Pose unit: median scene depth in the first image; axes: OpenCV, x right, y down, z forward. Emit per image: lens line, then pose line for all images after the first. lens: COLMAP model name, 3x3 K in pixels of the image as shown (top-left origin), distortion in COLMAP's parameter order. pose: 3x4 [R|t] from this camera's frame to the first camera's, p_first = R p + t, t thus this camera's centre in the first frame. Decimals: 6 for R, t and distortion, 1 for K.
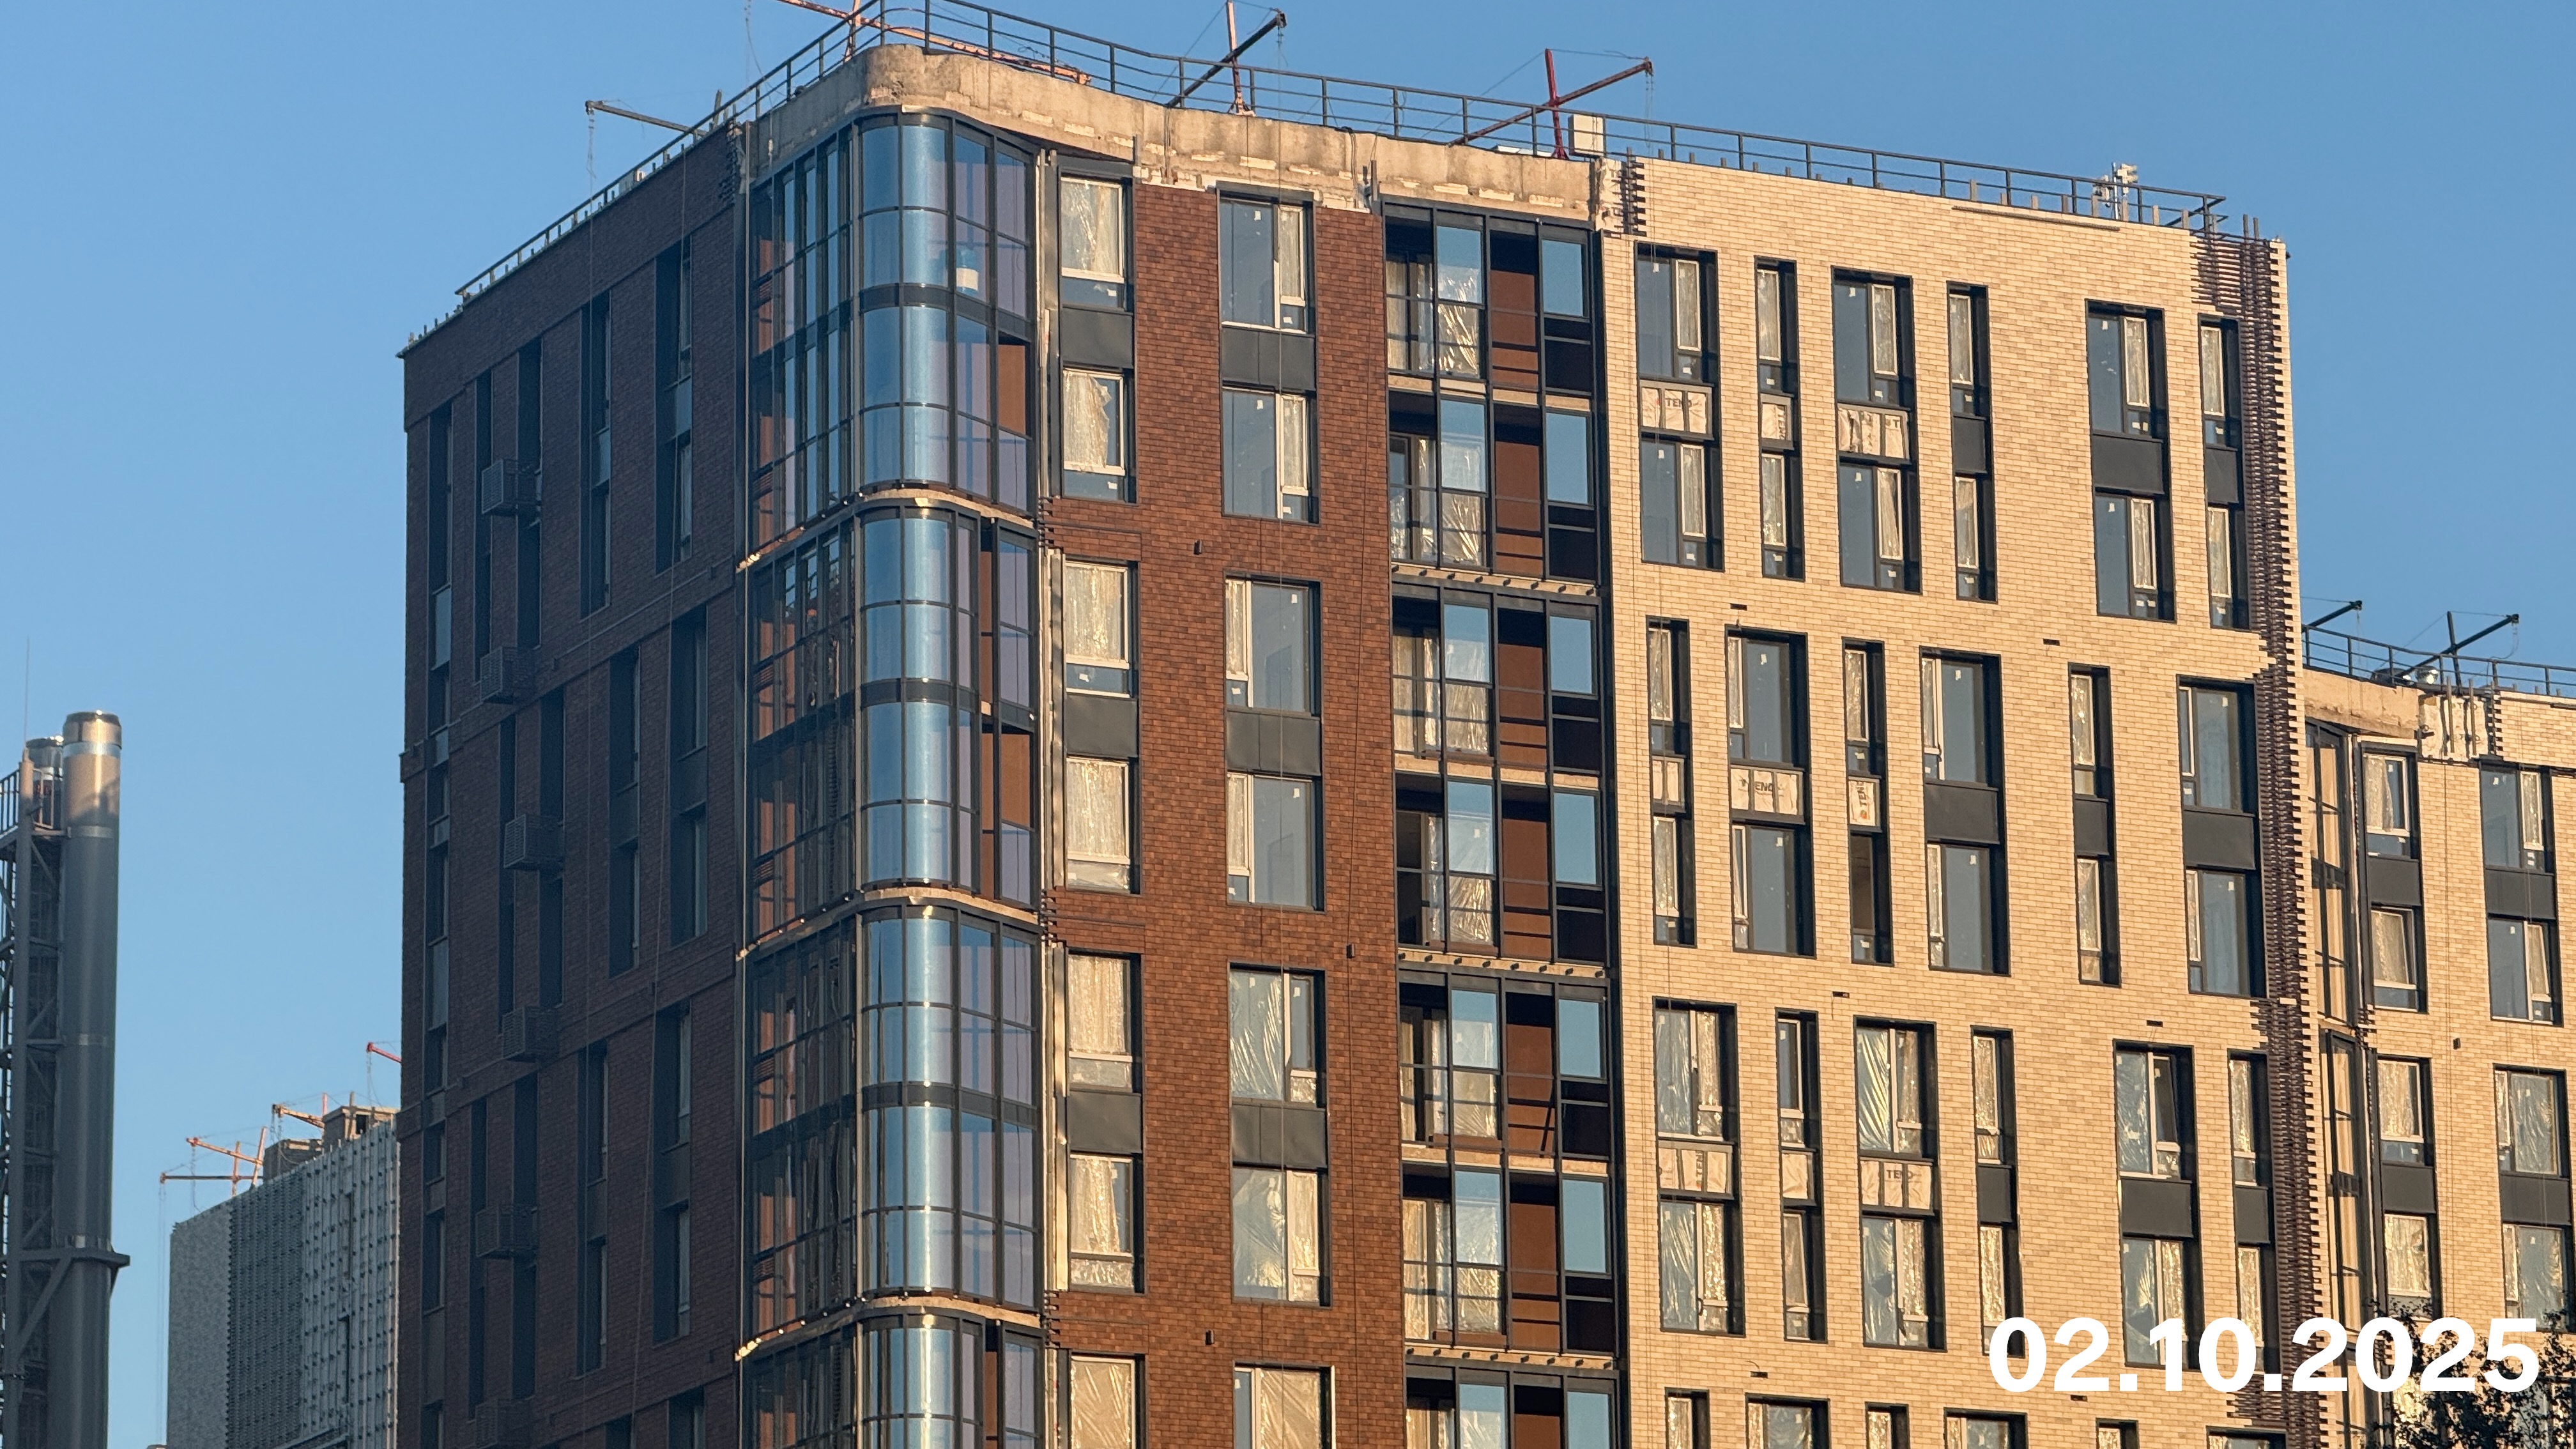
lens RADIAL K [[8899.2, 0, 1288.0], [0, 8899.2, 724.5], [0, 0, 1]] dist [0.262484, 0.301228]
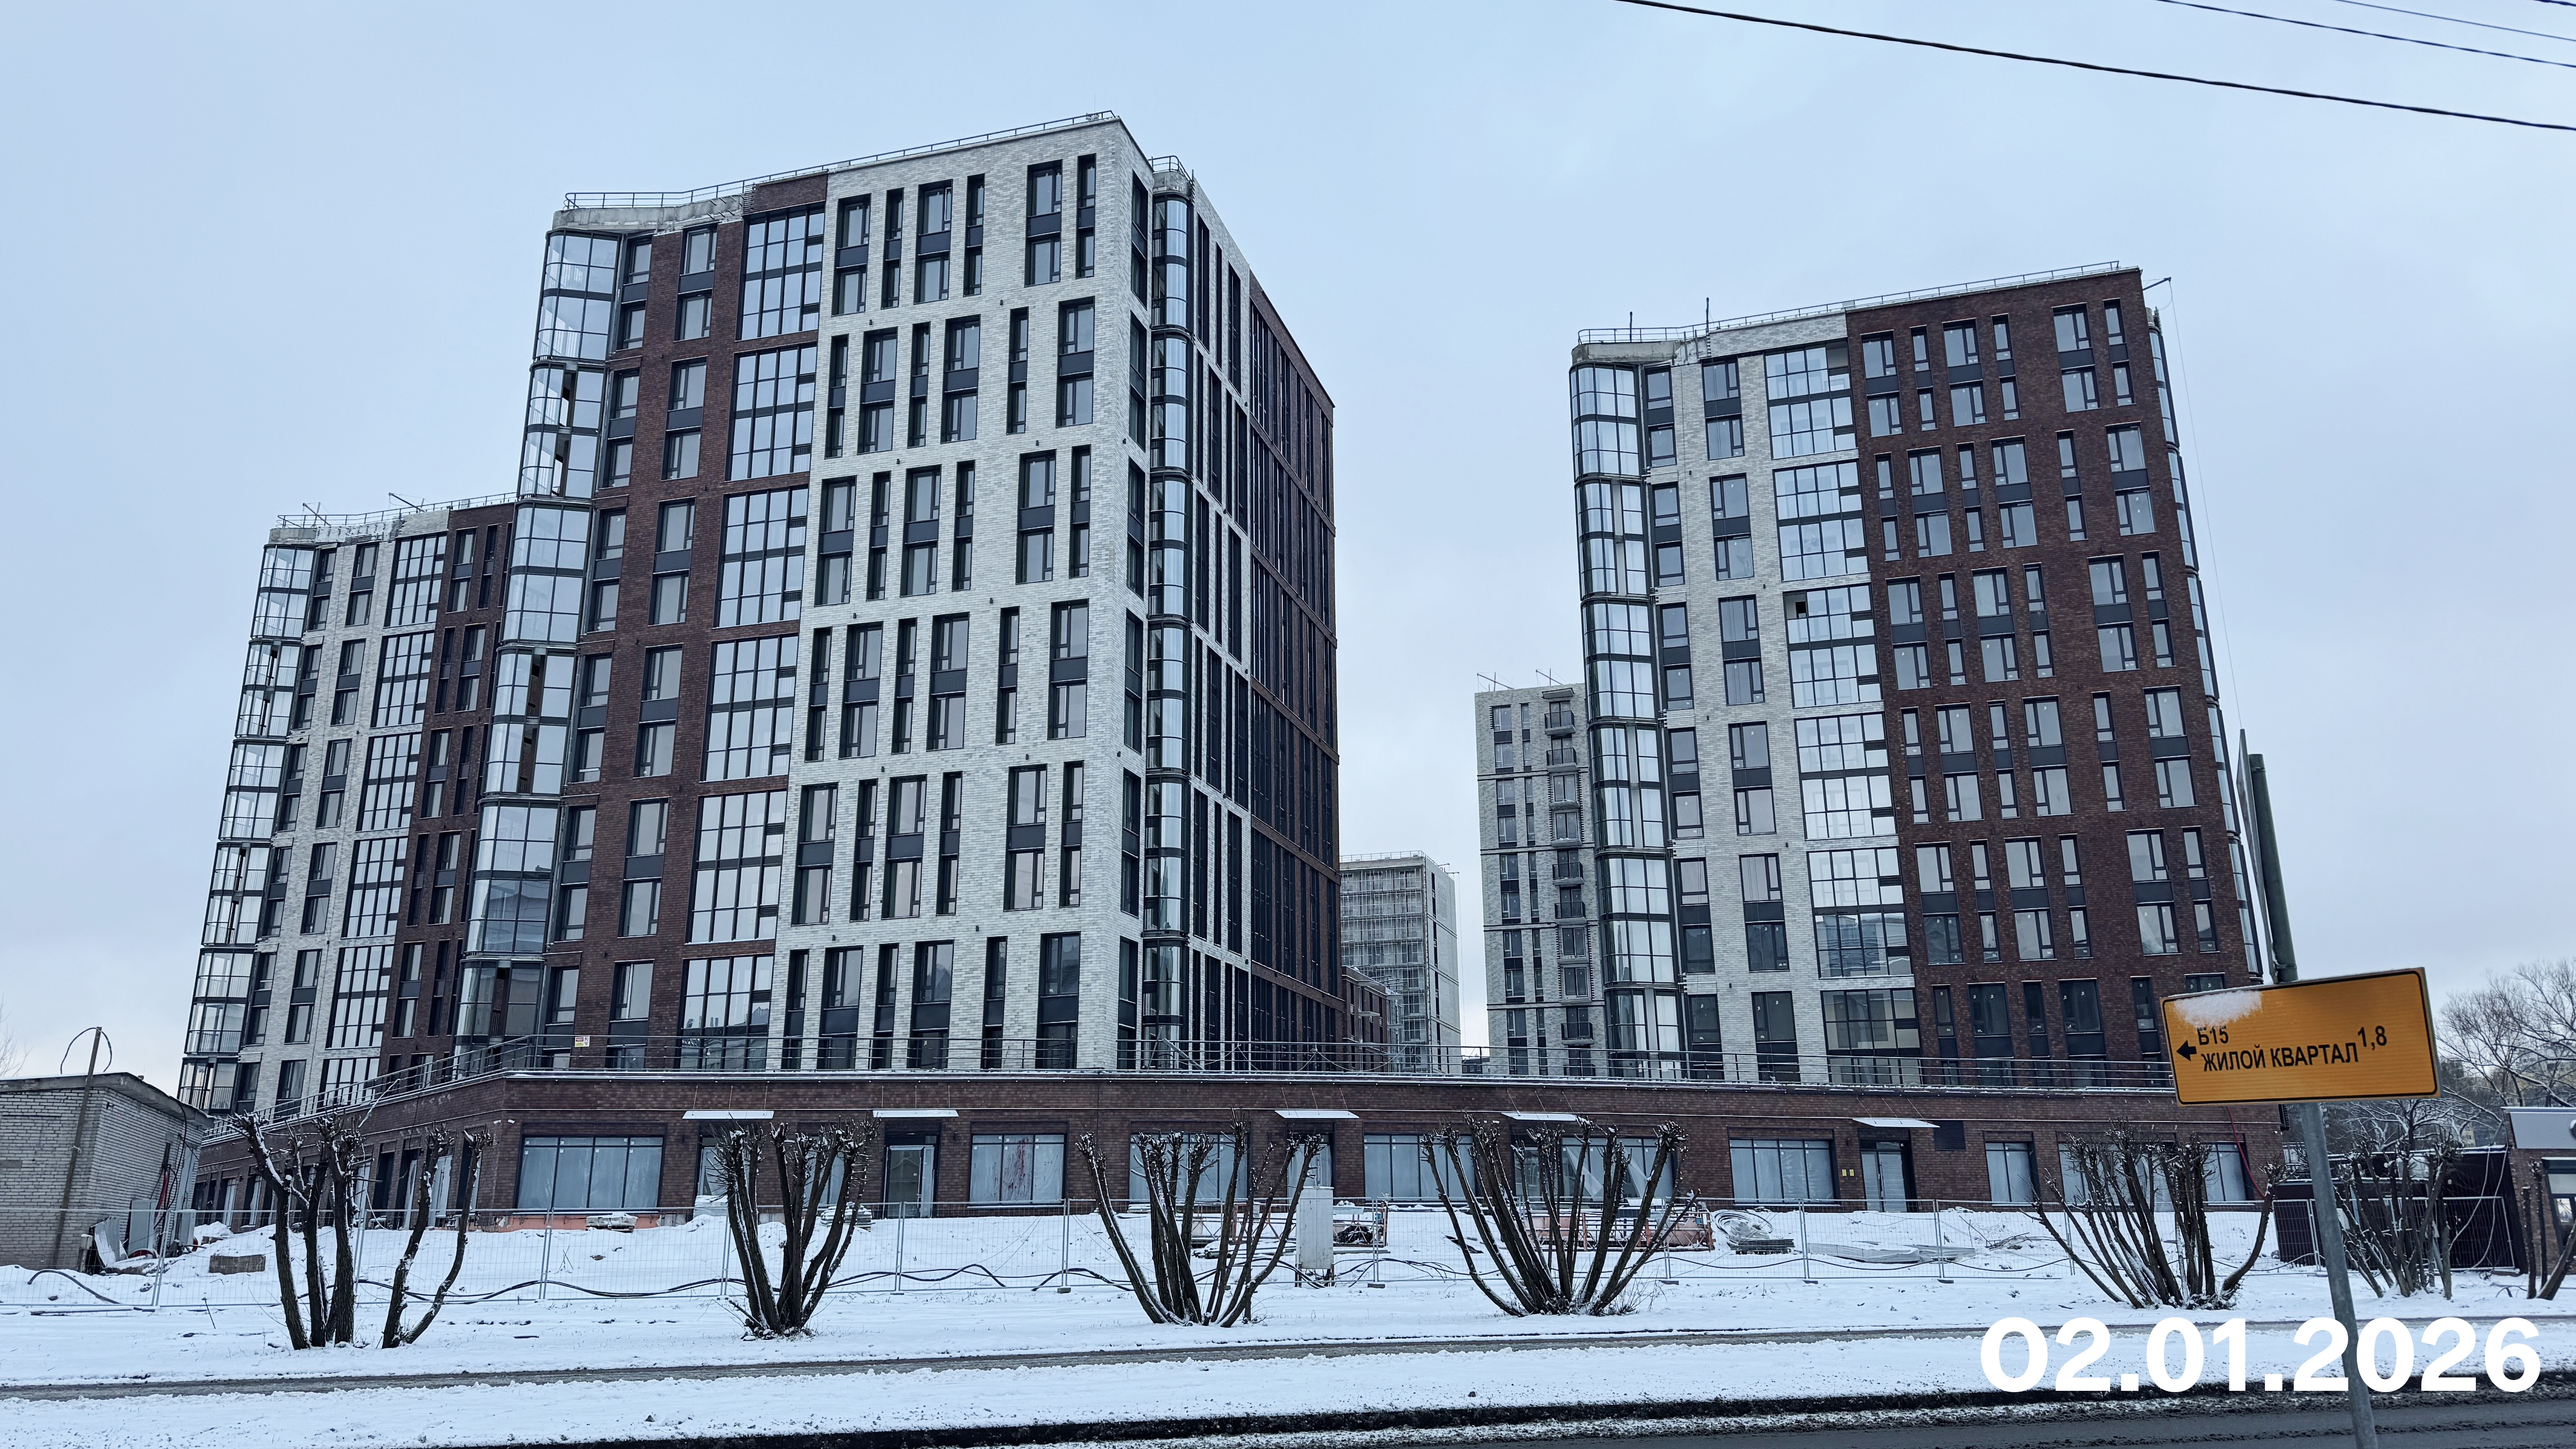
lens RADIAL K [[1770.0, 0, 1288.0], [0, 1770.0, 724.5], [0, 0, 1]] dist [0.102823, -0.000002]
pose [[0.730475, -0.178557, -0.659184, 0.445513], [0.159378, 0.983135, -0.089692, 0.160630], [0.664082, -0.039542, 0.746613, 0.691860]]
